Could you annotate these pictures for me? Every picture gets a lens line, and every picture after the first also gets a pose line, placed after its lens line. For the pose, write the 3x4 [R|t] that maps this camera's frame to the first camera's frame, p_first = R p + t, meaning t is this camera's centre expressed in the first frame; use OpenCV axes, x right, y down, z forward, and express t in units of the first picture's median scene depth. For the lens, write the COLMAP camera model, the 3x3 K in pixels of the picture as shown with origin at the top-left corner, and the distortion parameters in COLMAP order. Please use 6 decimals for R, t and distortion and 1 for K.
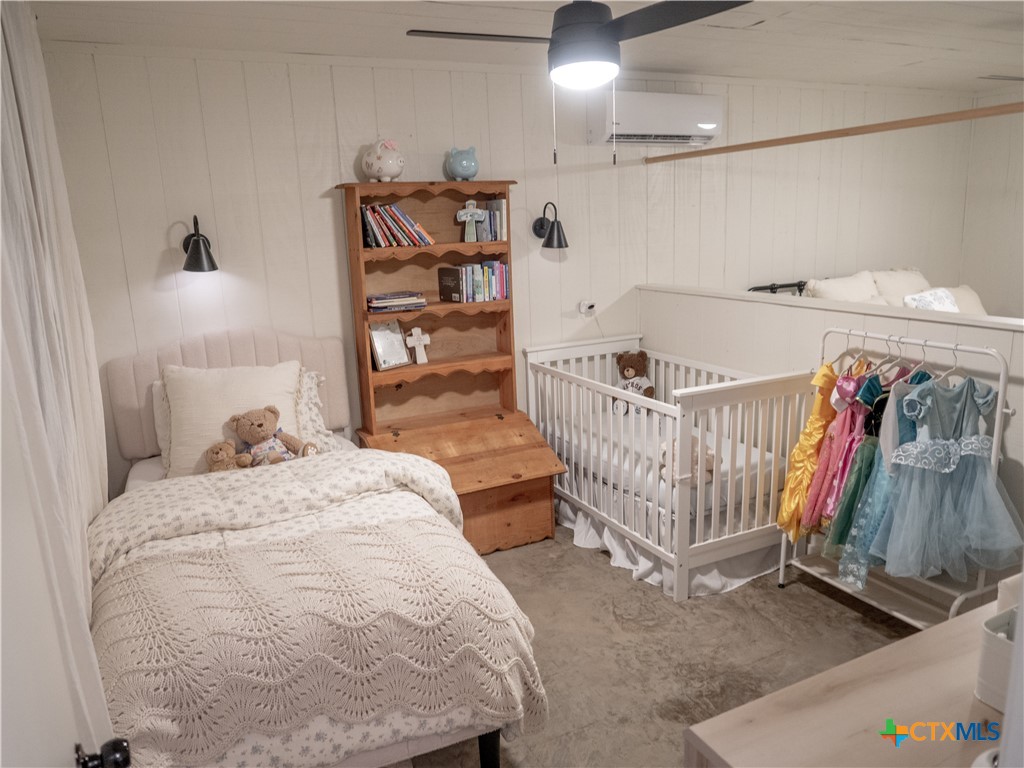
lens RADIAL K [[738.6, 0, 506.1], [0, 738.6, 381.8], [0, 0, 1]] dist [-0.022364, 0.004358]
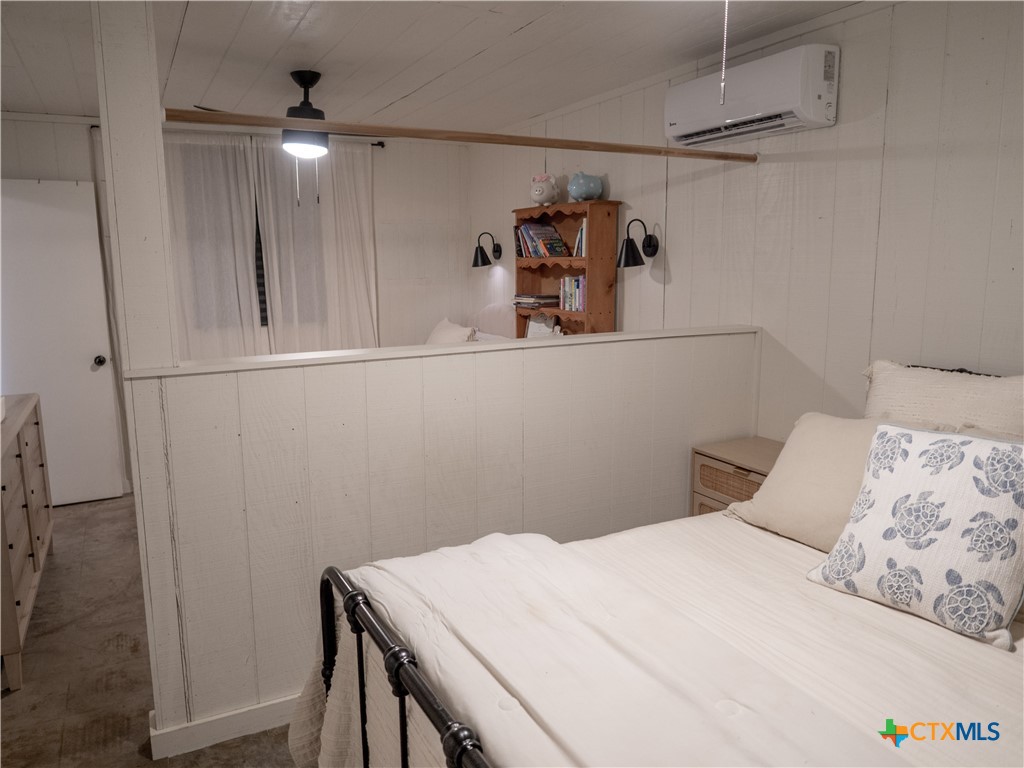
lens RADIAL K [[738.6, 0, 506.1], [0, 738.6, 381.8], [0, 0, 1]] dist [-0.022364, 0.004358]
pose [[0.035016, 0.202105, -0.978738, 1.078873], [-0.207669, 0.959433, 0.190689, -0.199122], [0.977572, 0.196576, 0.075567, 0.850098]]
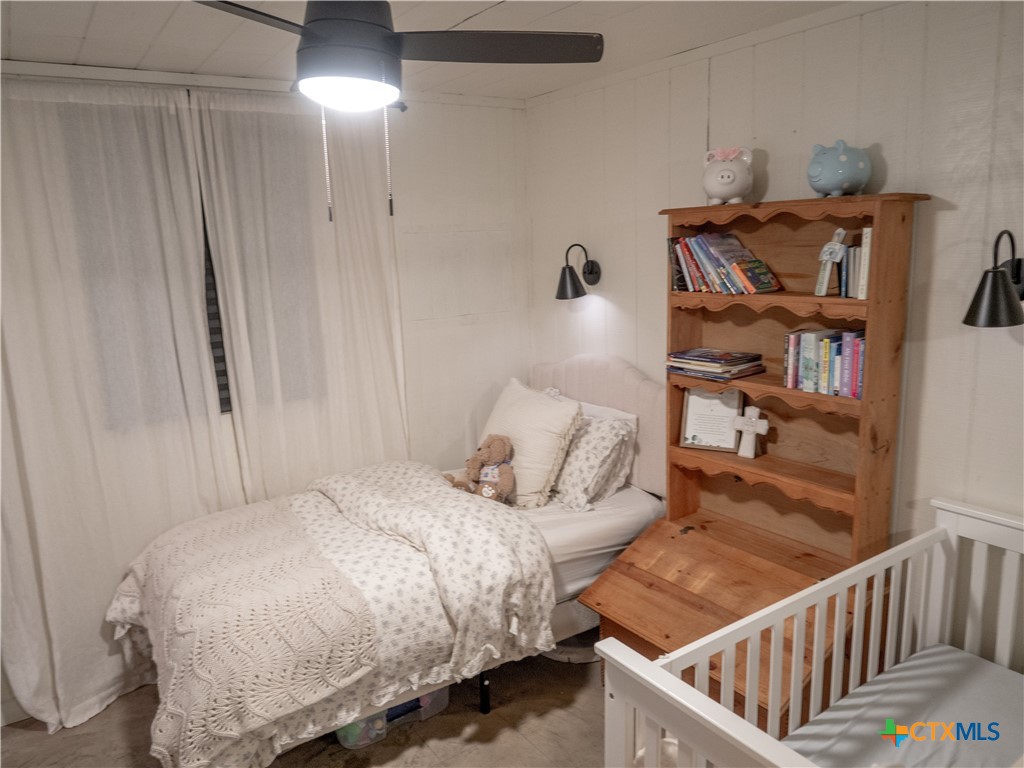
lens RADIAL K [[738.6, 0, 506.1], [0, 738.6, 381.8], [0, 0, 1]] dist [-0.022364, 0.004358]
pose [[0.146663, 0.217911, -0.964886, 0.524267], [-0.181236, 0.964841, 0.190354, -0.189278], [0.972442, 0.146954, 0.181000, 0.641845]]
